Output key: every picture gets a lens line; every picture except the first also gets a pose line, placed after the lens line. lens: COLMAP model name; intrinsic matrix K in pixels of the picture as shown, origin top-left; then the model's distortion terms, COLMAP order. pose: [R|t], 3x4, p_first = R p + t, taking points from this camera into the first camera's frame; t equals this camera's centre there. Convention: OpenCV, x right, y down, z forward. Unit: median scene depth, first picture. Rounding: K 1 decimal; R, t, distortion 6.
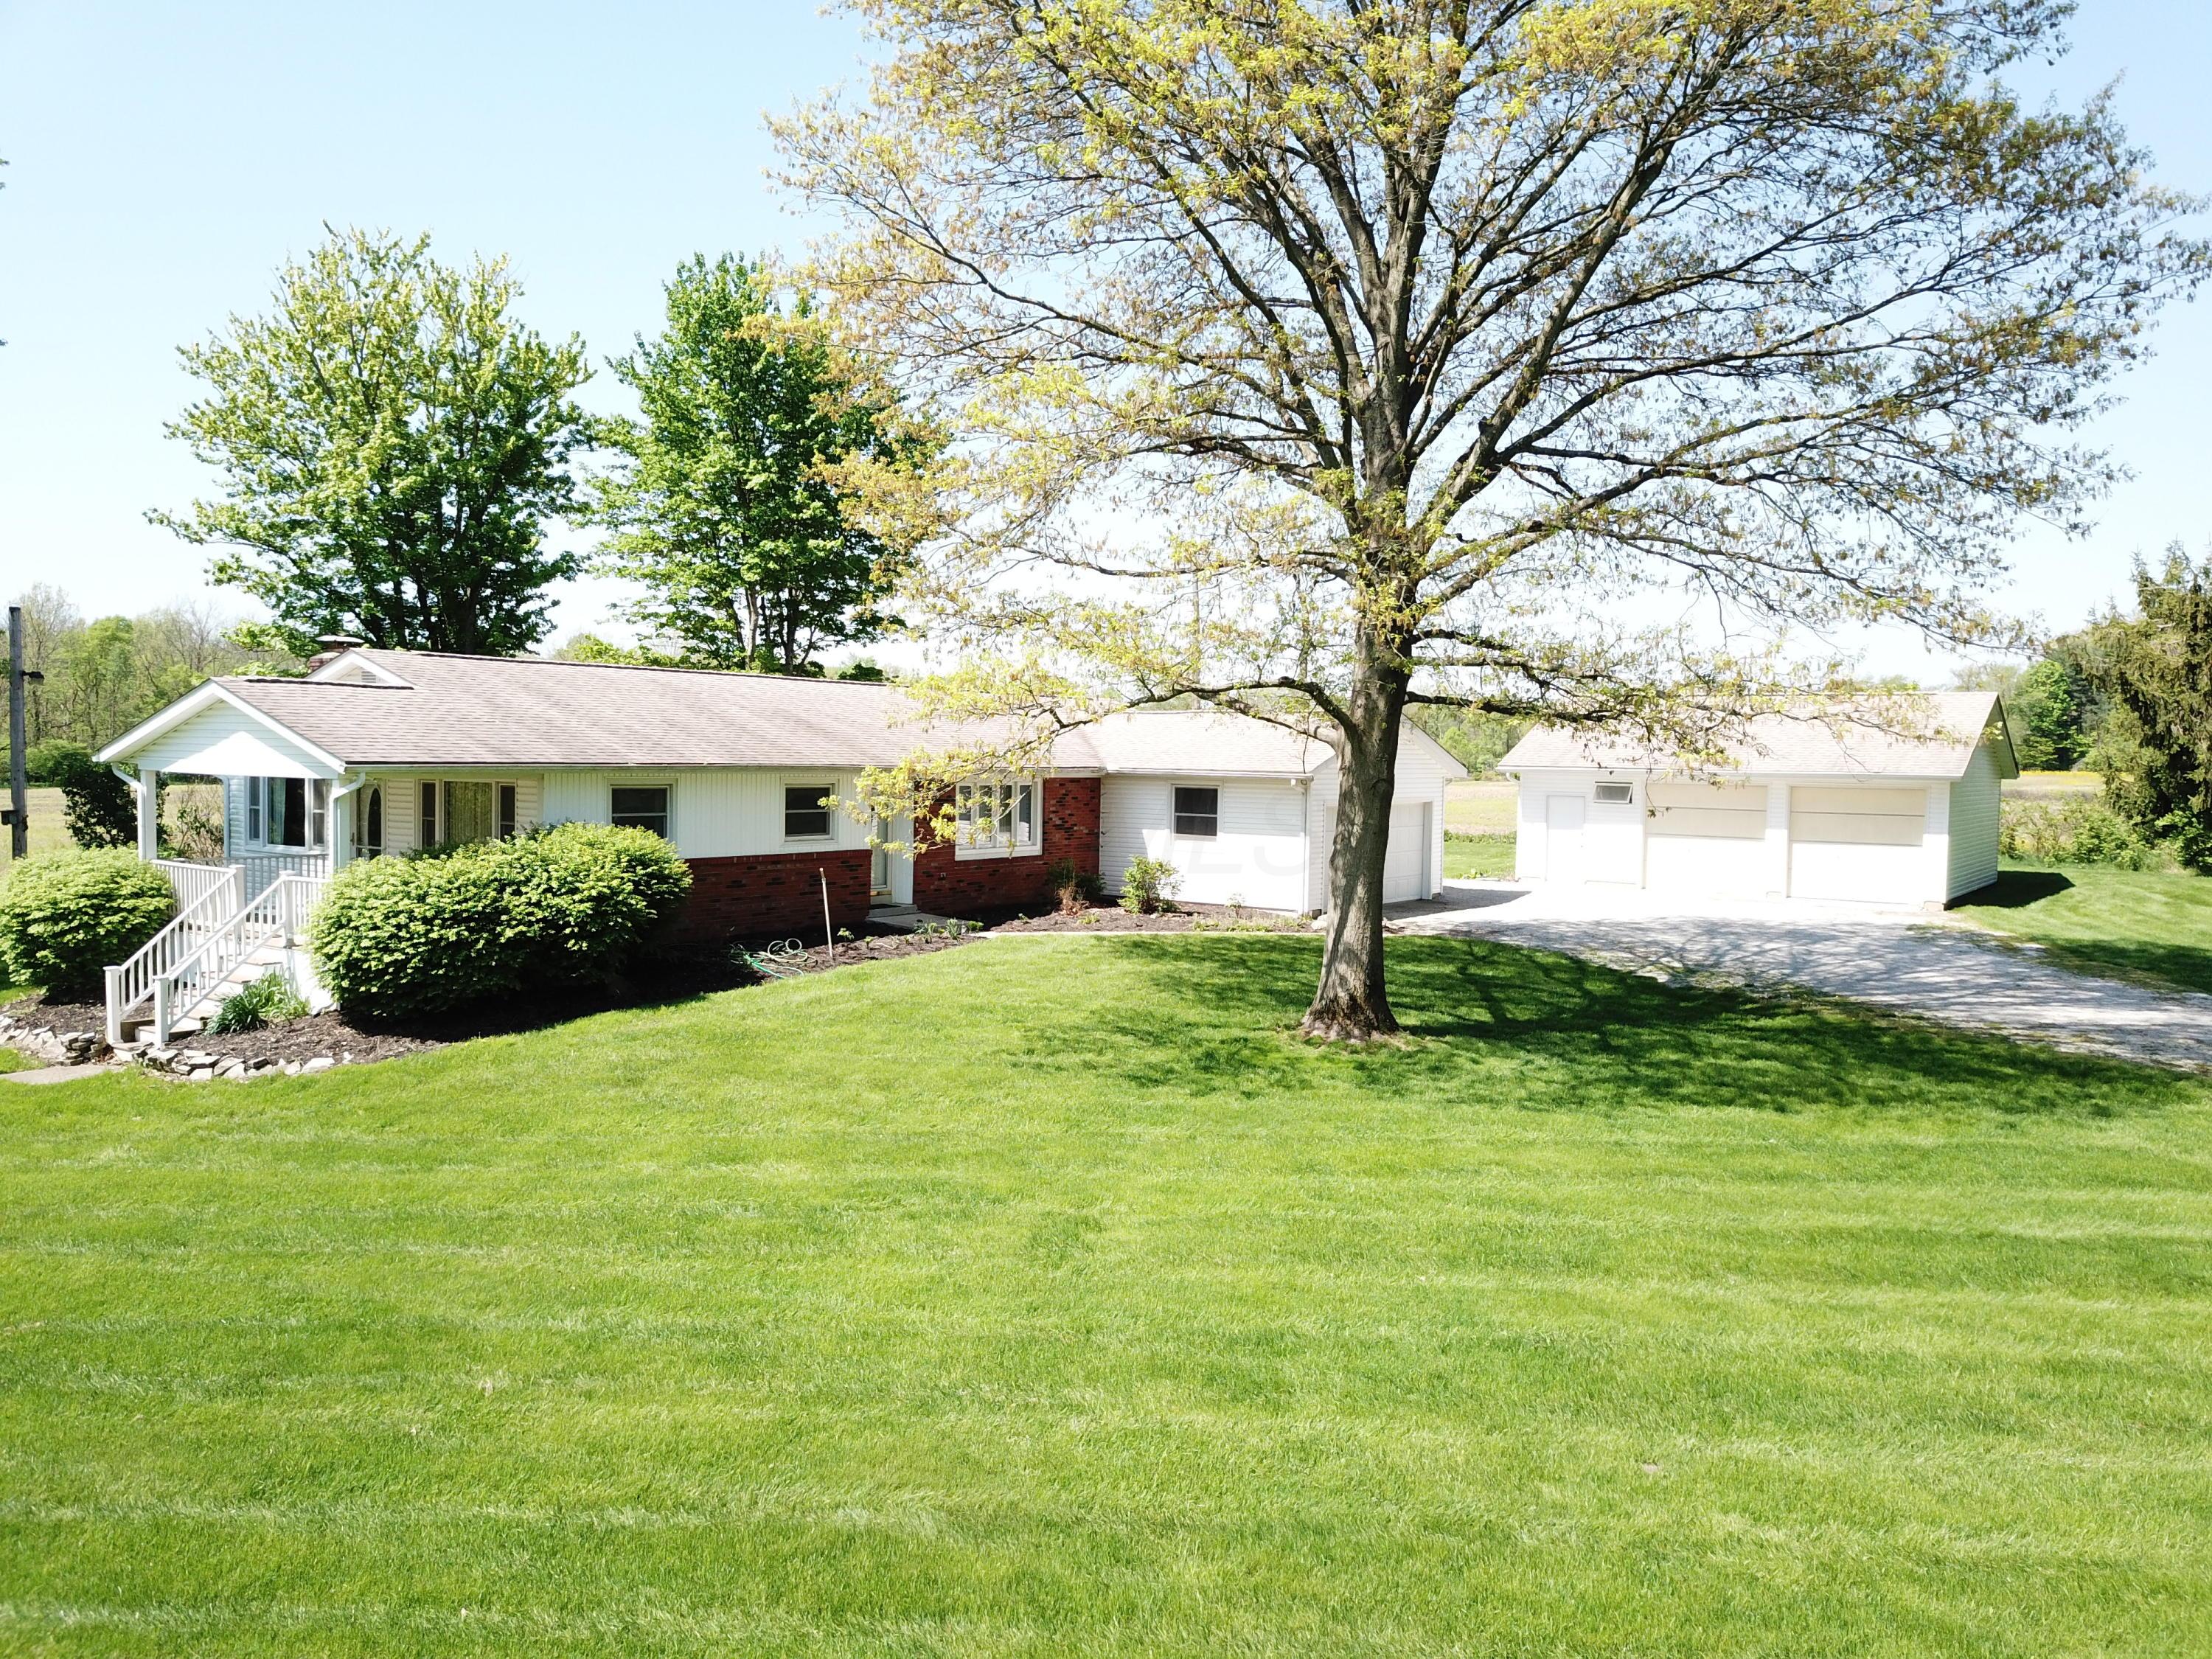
lens RADIAL K [[1687.5, 0, 1111.5], [0, 1687.5, 839.5], [0, 0, 1]] dist [-0.000412, 0.004829]
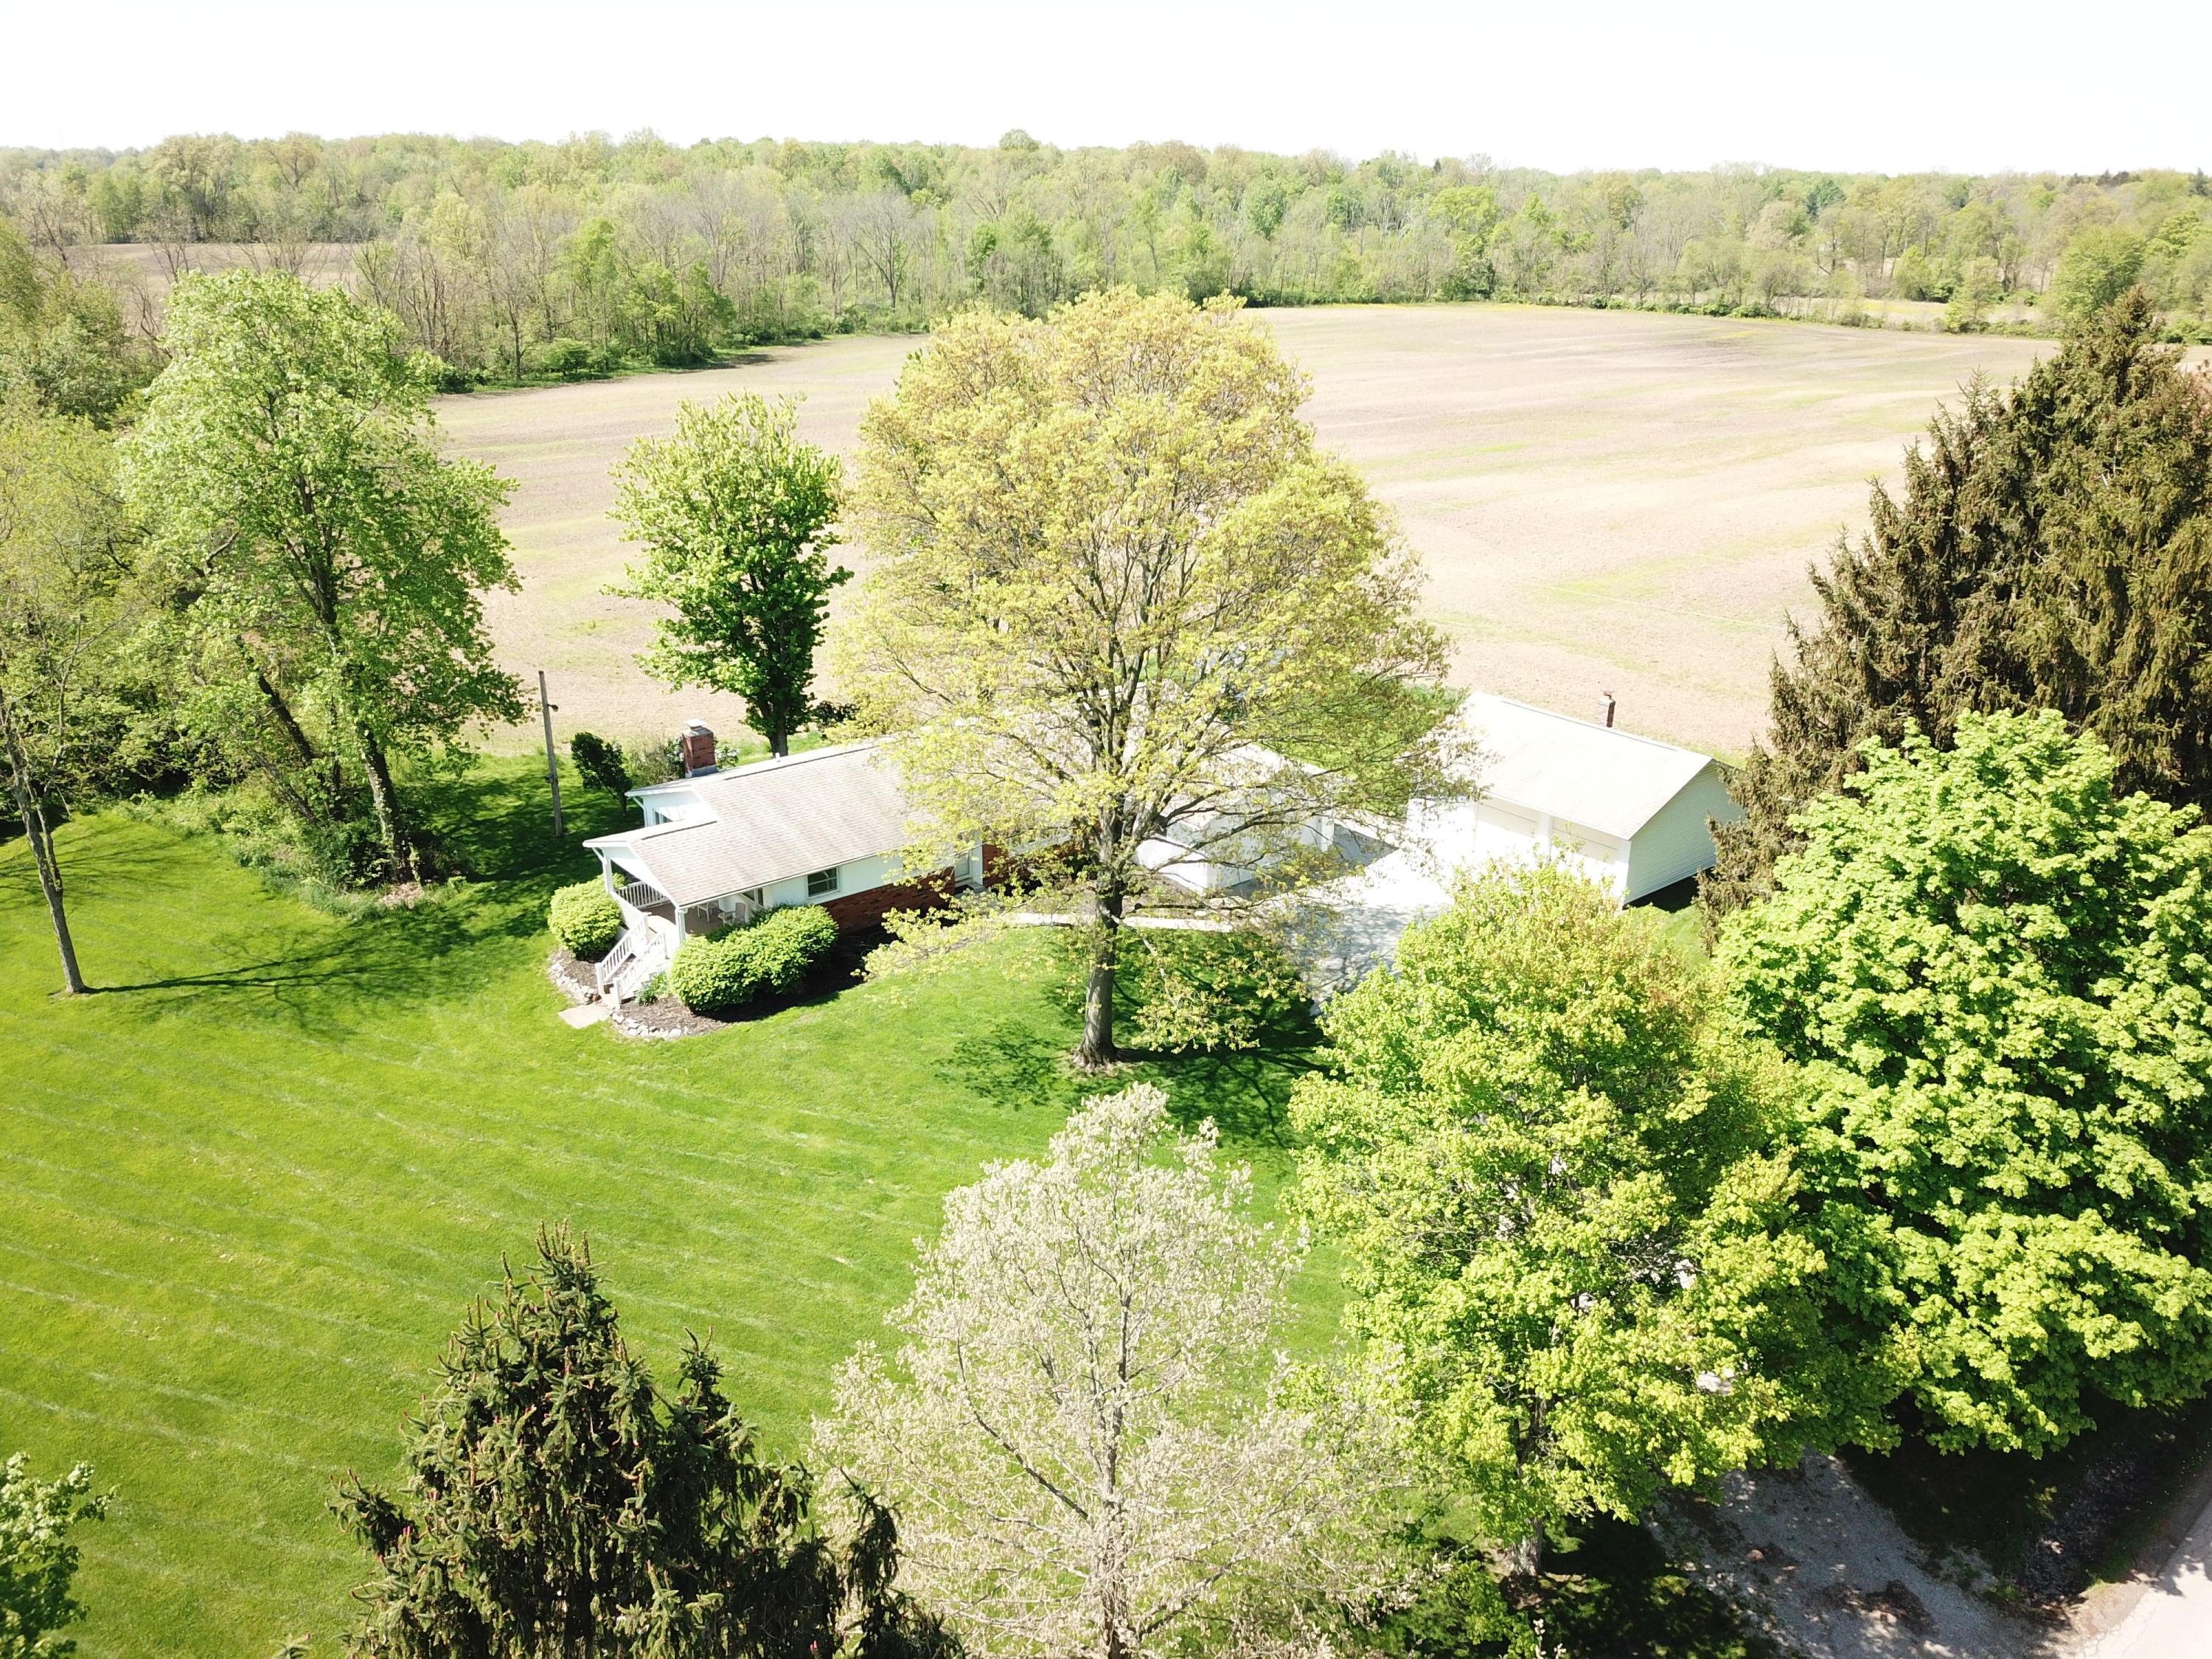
lens RADIAL K [[1687.5, 0, 1111.5], [0, 1687.5, 839.5], [0, 0, 1]] dist [-0.000412, 0.004829]
pose [[0.965298, 0.089280, -0.245416, 0.625690], [-0.008220, 0.949668, 0.313150, -0.788872], [0.261022, -0.300266, 0.917446, -0.871436]]
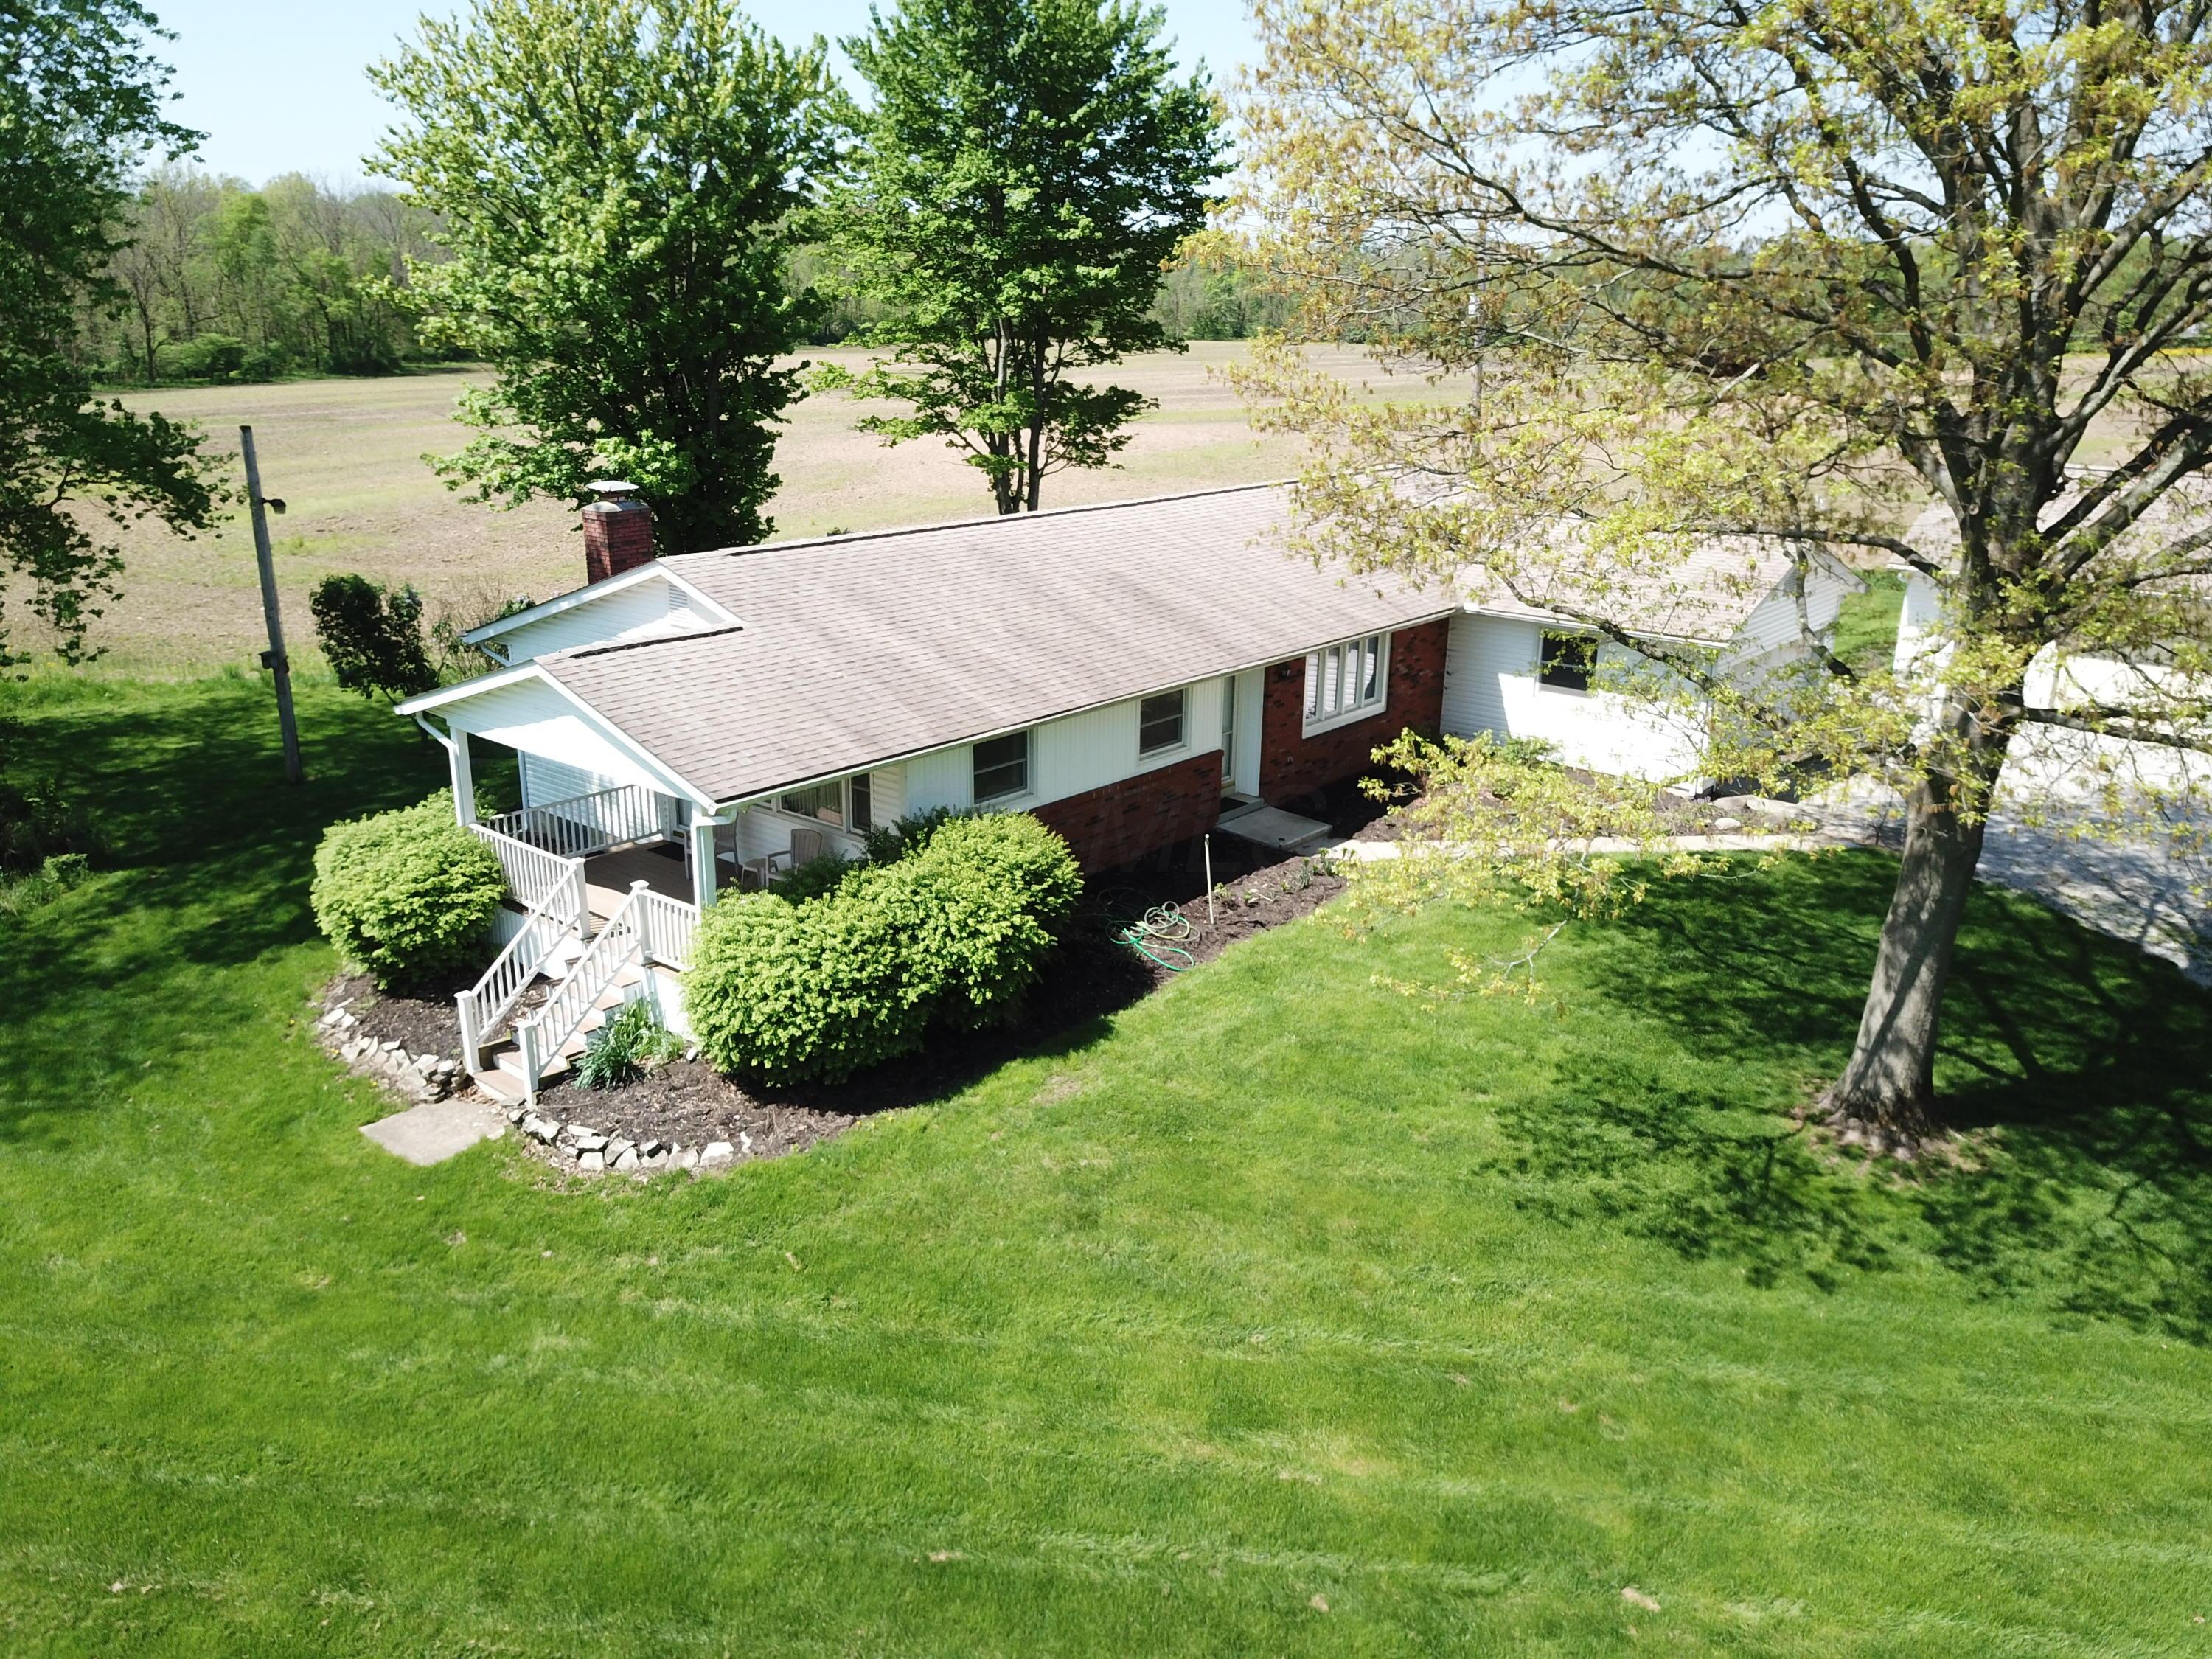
lens RADIAL K [[1688.6, 0, 1113.6], [0, 1688.6, 847.1], [0, 0, 1]] dist [-0.008298, 0.014972]
pose [[0.996914, 0.023243, -0.074978, -0.171581], [-0.002994, 0.965723, 0.259558, -0.221810], [0.078440, -0.258533, 0.962812, 0.172304]]
